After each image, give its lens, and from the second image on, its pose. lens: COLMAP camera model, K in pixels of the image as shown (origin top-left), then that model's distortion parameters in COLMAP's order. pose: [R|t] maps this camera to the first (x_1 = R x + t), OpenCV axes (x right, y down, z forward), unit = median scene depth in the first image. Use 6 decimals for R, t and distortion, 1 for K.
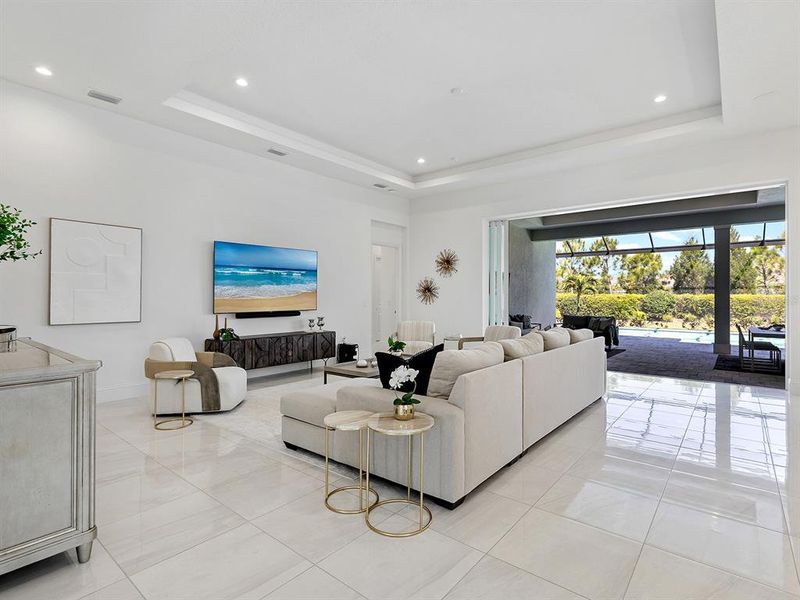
lens RADIAL K [[413.8, 0, 399.9], [0, 413.8, 293.7], [0, 0, 1]] dist [-0.000876, -0.002989]
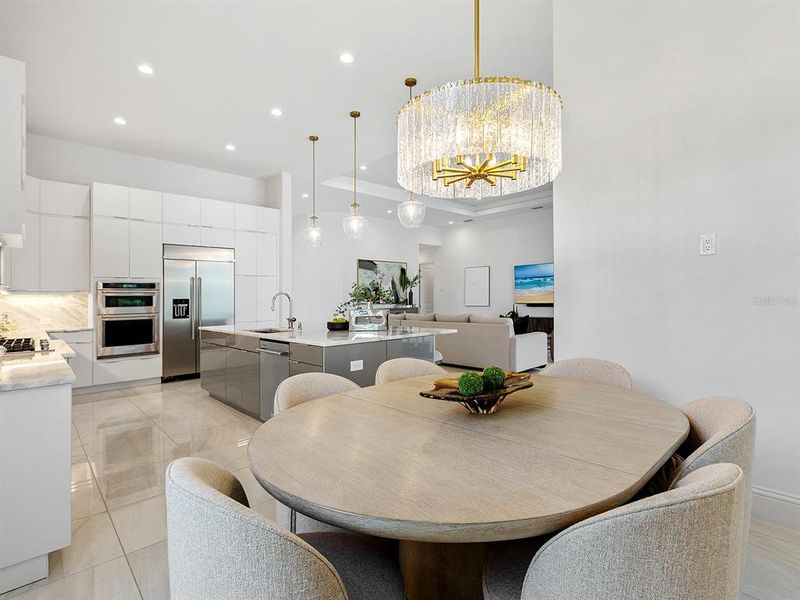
lens RADIAL K [[413.8, 0, 401.0], [0, 413.8, 293.8], [0, 0, 1]] dist [-0.000876, -0.002989]
pose [[-0.138720, -0.014459, -0.990226, 1.369853], [0.021561, 0.999612, -0.017616, 0.022789], [0.990097, -0.023794, -0.138354, 0.664684]]
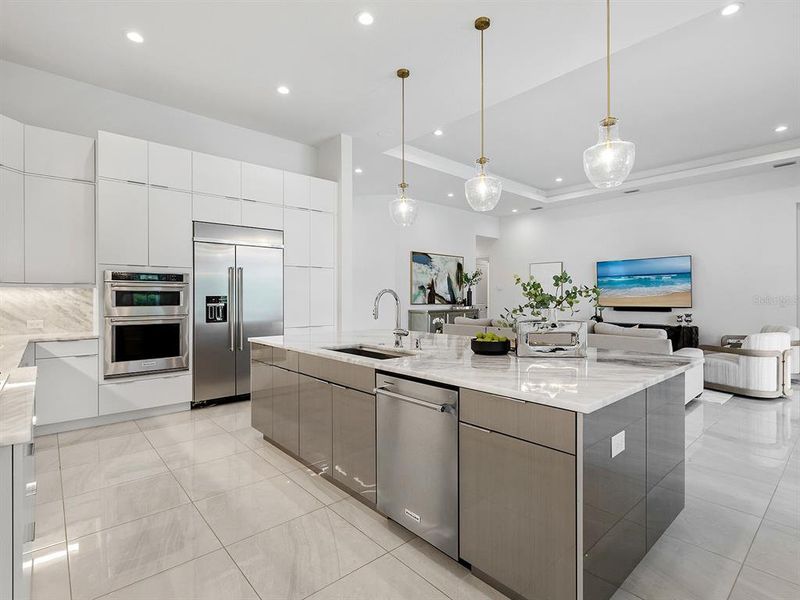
lens RADIAL K [[413.8, 0, 399.5], [0, 413.8, 302.7], [0, 0, 1]] dist [-0.000876, -0.002989]
pose [[-0.165810, 0.008616, -0.986120, 1.119442], [0.006086, 0.999952, 0.007713, 0.013795], [0.986139, -0.004722, -0.165854, 0.435940]]
